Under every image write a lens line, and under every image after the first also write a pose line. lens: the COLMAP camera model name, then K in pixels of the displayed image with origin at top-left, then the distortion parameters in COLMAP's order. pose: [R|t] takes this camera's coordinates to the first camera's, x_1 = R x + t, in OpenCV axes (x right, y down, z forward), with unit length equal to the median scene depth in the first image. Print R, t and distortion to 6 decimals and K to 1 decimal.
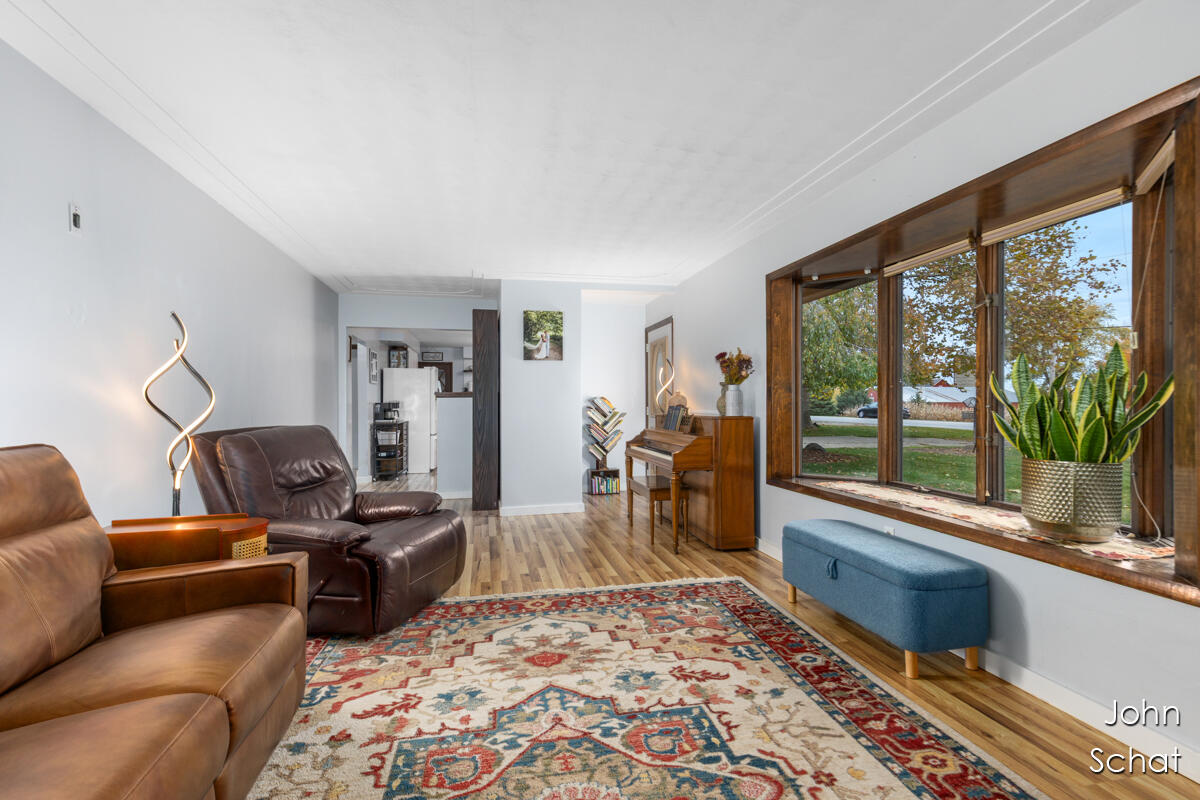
lens RADIAL K [[552.4, 0, 601.5], [0, 552.4, 403.5], [0, 0, 1]] dist [0.007972, -0.000605]
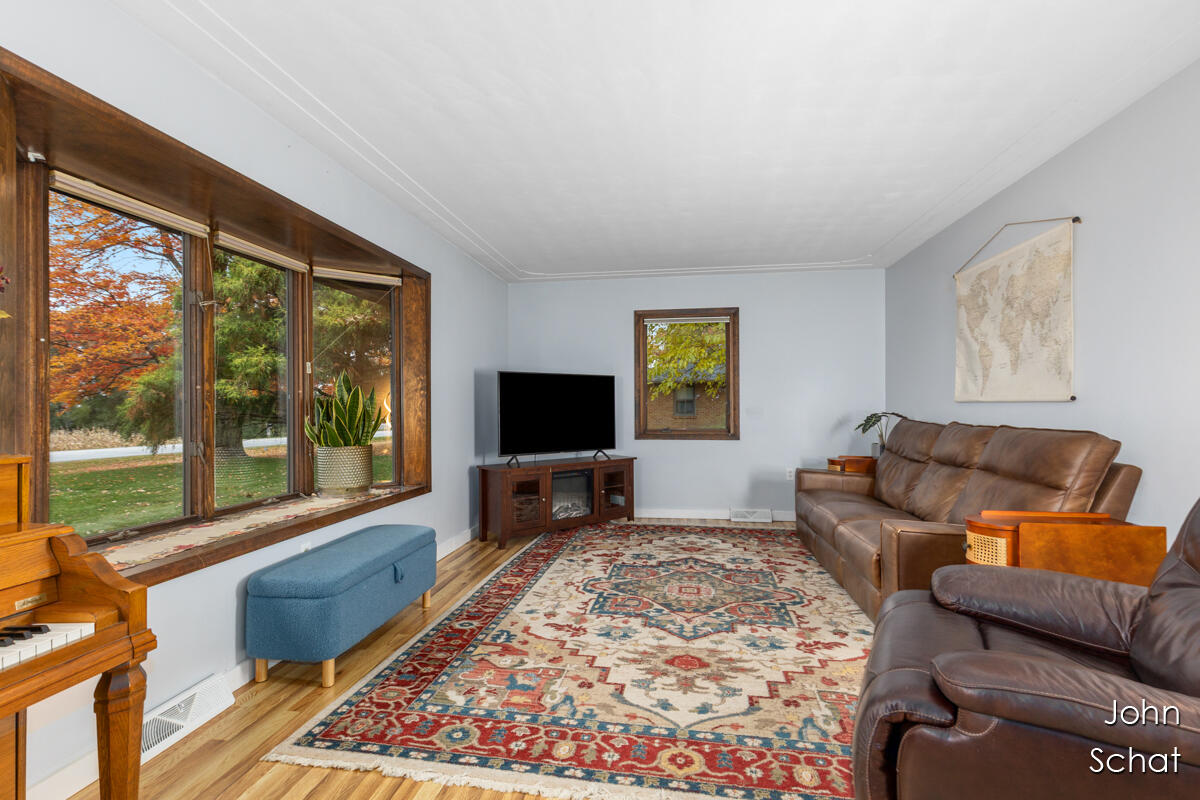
lens RADIAL K [[552.4, 0, 599.4], [0, 552.4, 403.9], [0, 0, 1]] dist [0.007972, -0.000605]
pose [[-0.936919, 0.014531, 0.349245, -0.305882], [0.012653, 0.999891, -0.007659, 0.005402], [-0.349318, -0.002757, -0.937000, 1.987765]]
